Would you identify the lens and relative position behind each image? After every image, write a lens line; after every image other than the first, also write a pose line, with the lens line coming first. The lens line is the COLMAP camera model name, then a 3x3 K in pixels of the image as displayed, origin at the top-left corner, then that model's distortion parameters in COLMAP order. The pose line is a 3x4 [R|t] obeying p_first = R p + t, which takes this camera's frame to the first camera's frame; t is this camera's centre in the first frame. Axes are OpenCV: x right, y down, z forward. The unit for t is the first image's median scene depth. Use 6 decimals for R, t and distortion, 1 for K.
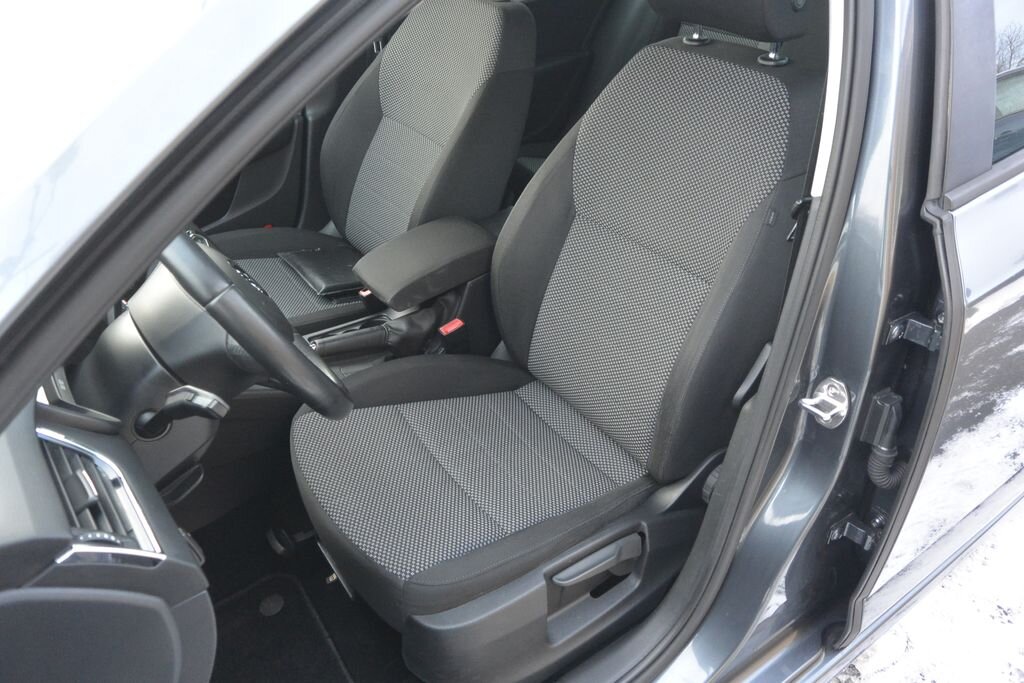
lens RADIAL K [[780.1, 0, 510.4], [0, 780.1, 341.8], [0, 0, 1]] dist [0.003286, 0.002501]
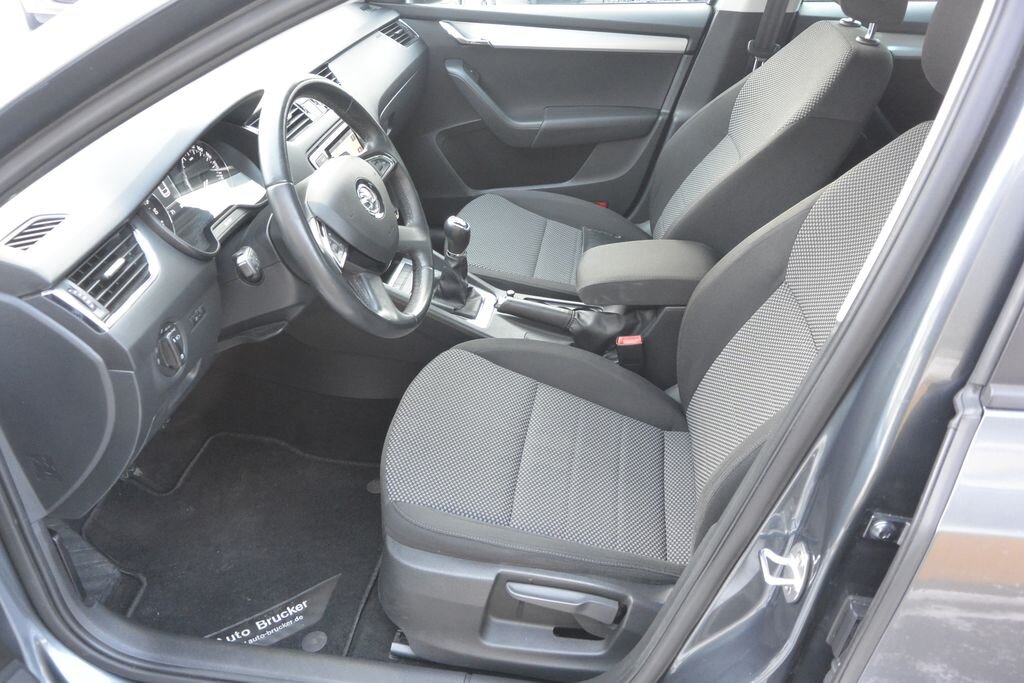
lens RADIAL K [[780.1, 0, 508.3], [0, 780.1, 341.4], [0, 0, 1]] dist [0.003286, 0.002501]
pose [[0.734660, 0.412300, -0.538779, 0.359562], [-0.418649, 0.900424, 0.118193, -0.073482], [0.533861, 0.138728, 0.834115, 0.092871]]
